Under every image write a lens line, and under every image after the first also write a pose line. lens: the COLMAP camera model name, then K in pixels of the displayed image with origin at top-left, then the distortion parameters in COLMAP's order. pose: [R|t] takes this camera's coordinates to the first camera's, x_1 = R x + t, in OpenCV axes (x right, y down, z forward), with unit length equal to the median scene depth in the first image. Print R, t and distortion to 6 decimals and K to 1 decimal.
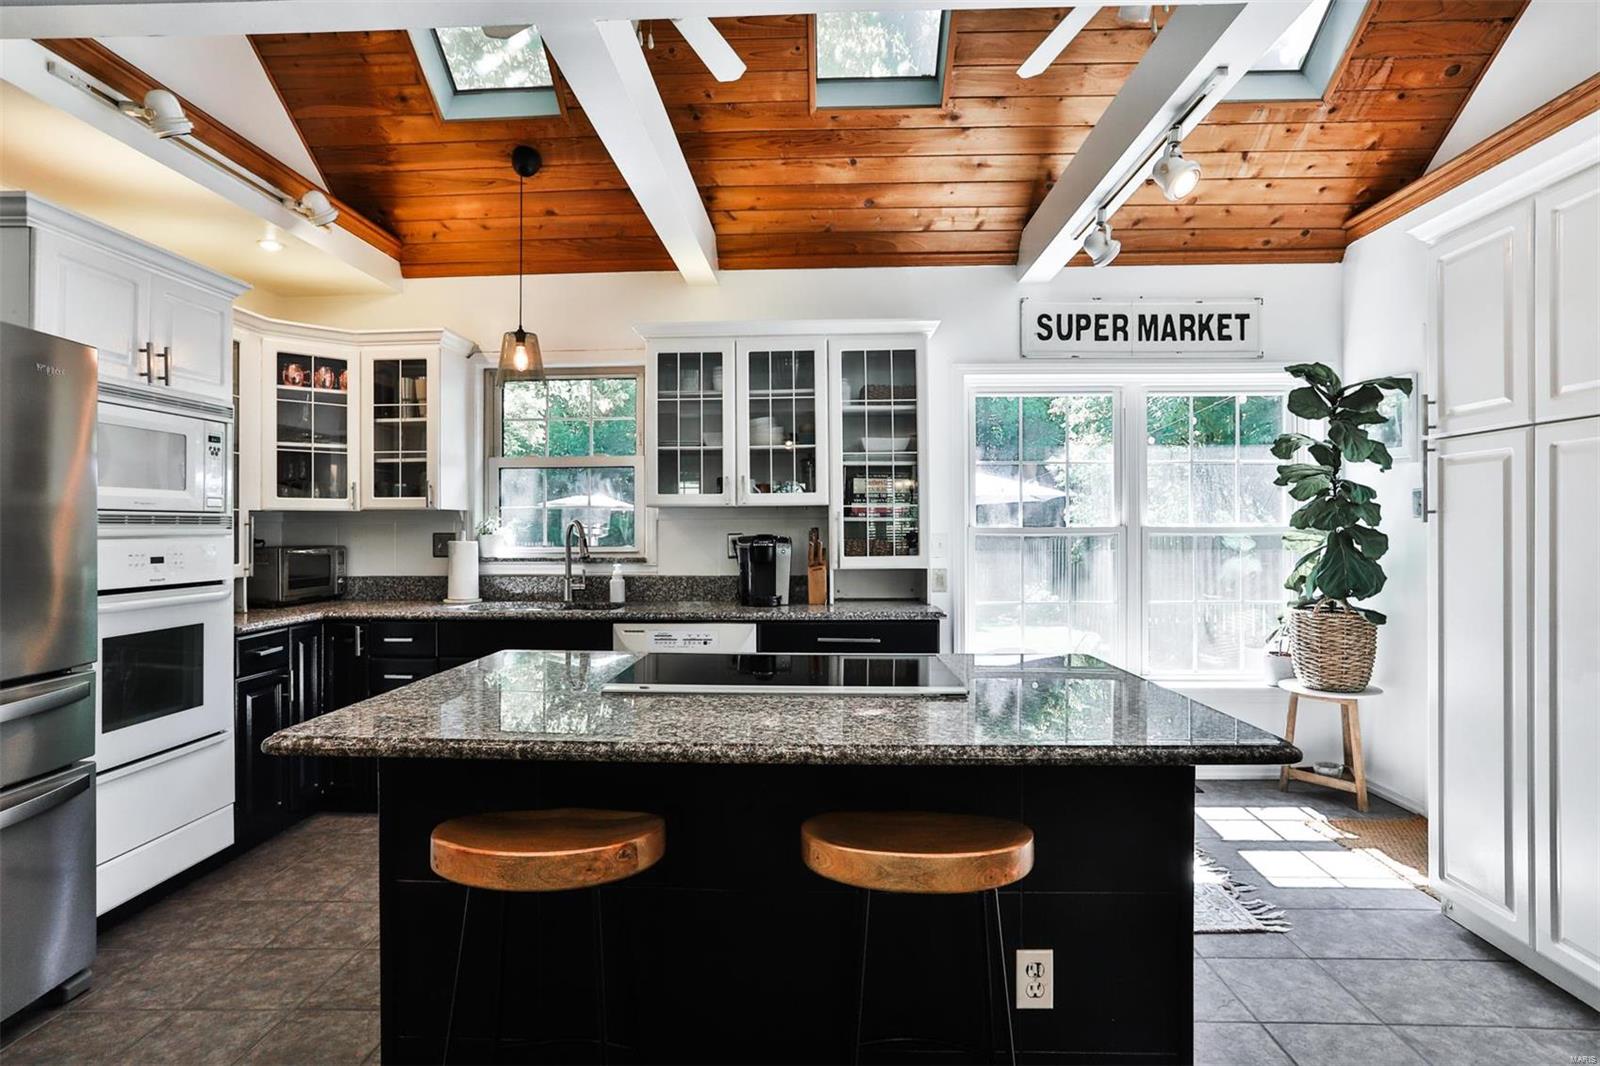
lens RADIAL K [[813.7, 0, 795.7], [0, 813.7, 523.1], [0, 0, 1]] dist [-0.043114, 0.025935]
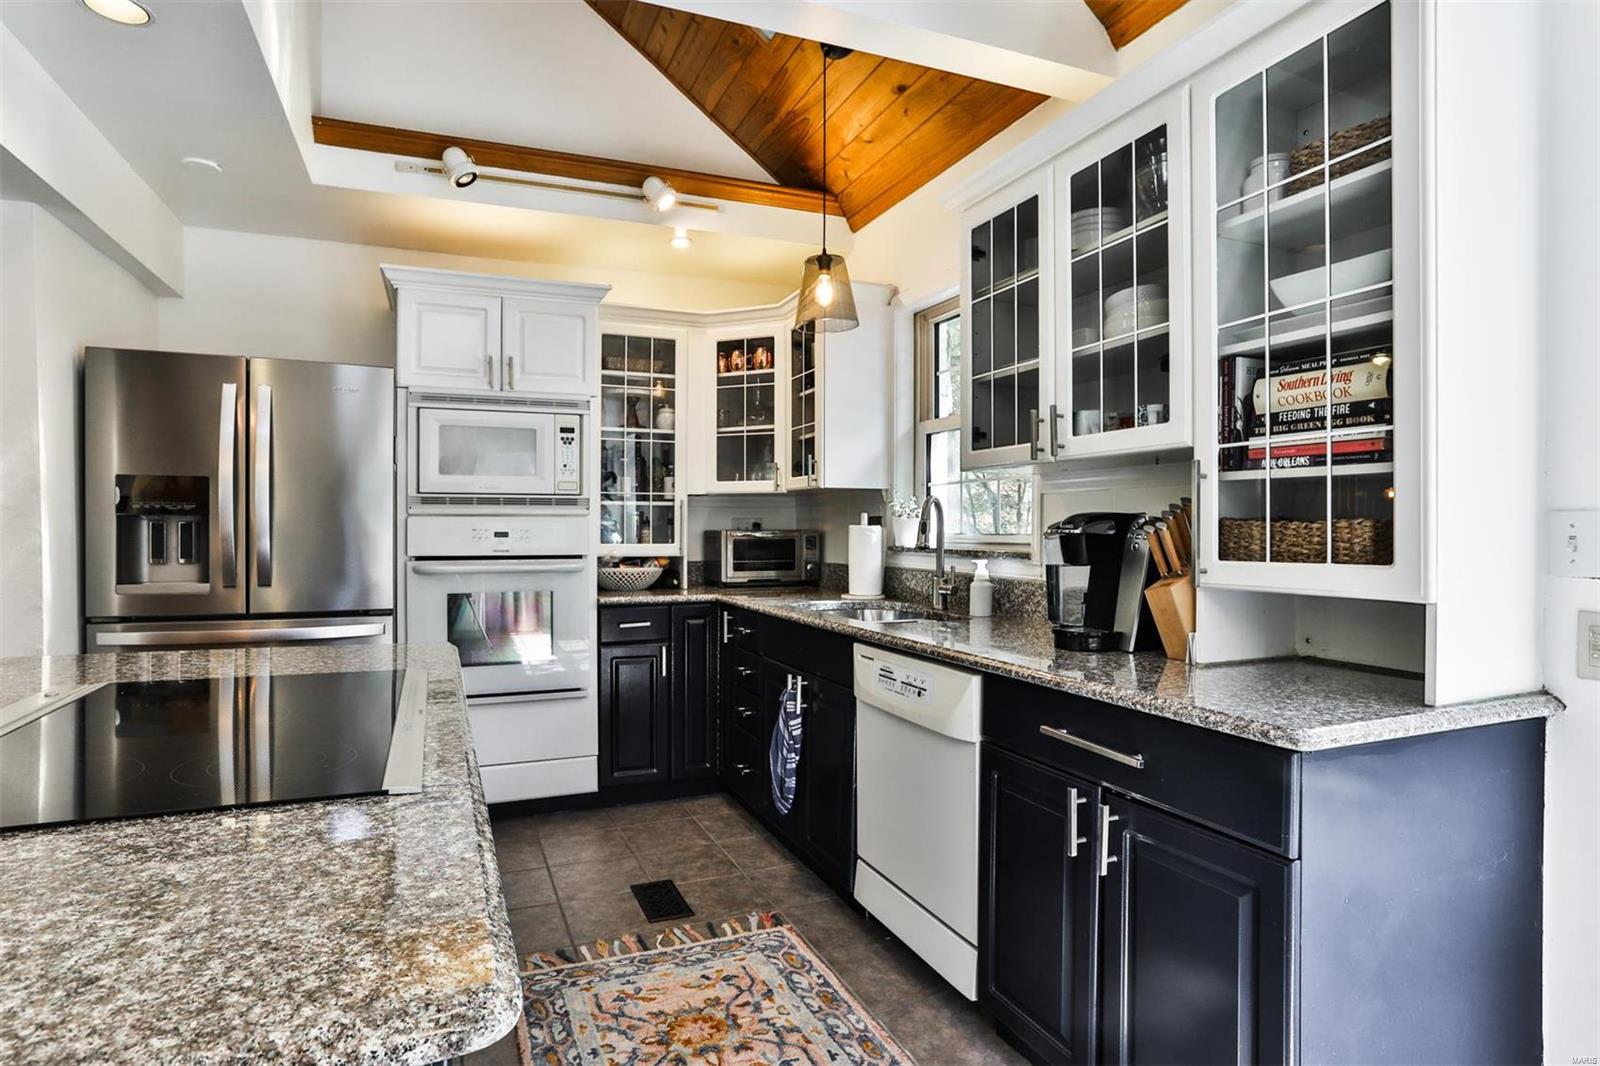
lens RADIAL K [[850.7, 0, 782.7], [0, 850.7, 531.1], [0, 0, 1]] dist [-0.043121, -0.000016]
pose [[0.417577, 0.009133, -0.908596, 0.373171], [0.002924, 0.999931, 0.011395, 0.019157], [0.908637, -0.007415, 0.417521, 0.586684]]
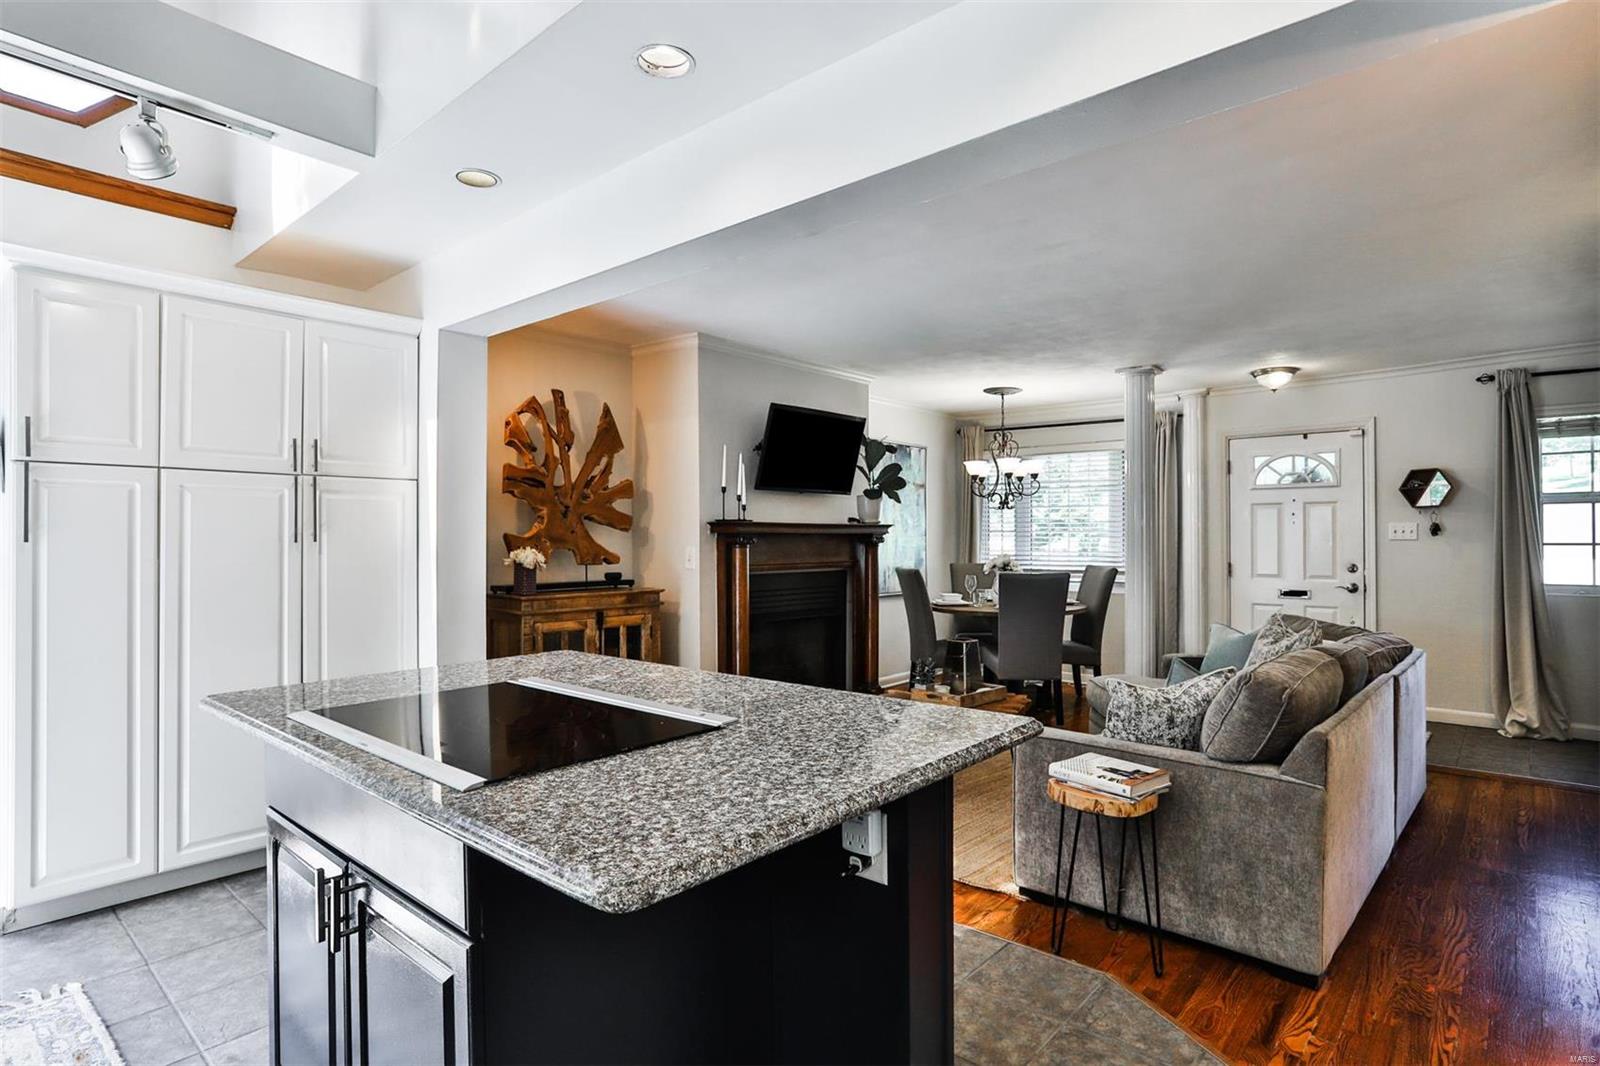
lens RADIAL K [[829.9, 0, 800.0], [0, 829.9, 533.0], [0, 0, 1]] dist [-0.048282, 0.027692]
pose [[-0.783112, 0.008020, 0.621828, -0.411026], [0.000058, 0.999918, -0.012825, 0.000497], [-0.621880, -0.010007, -0.783049, 0.803396]]
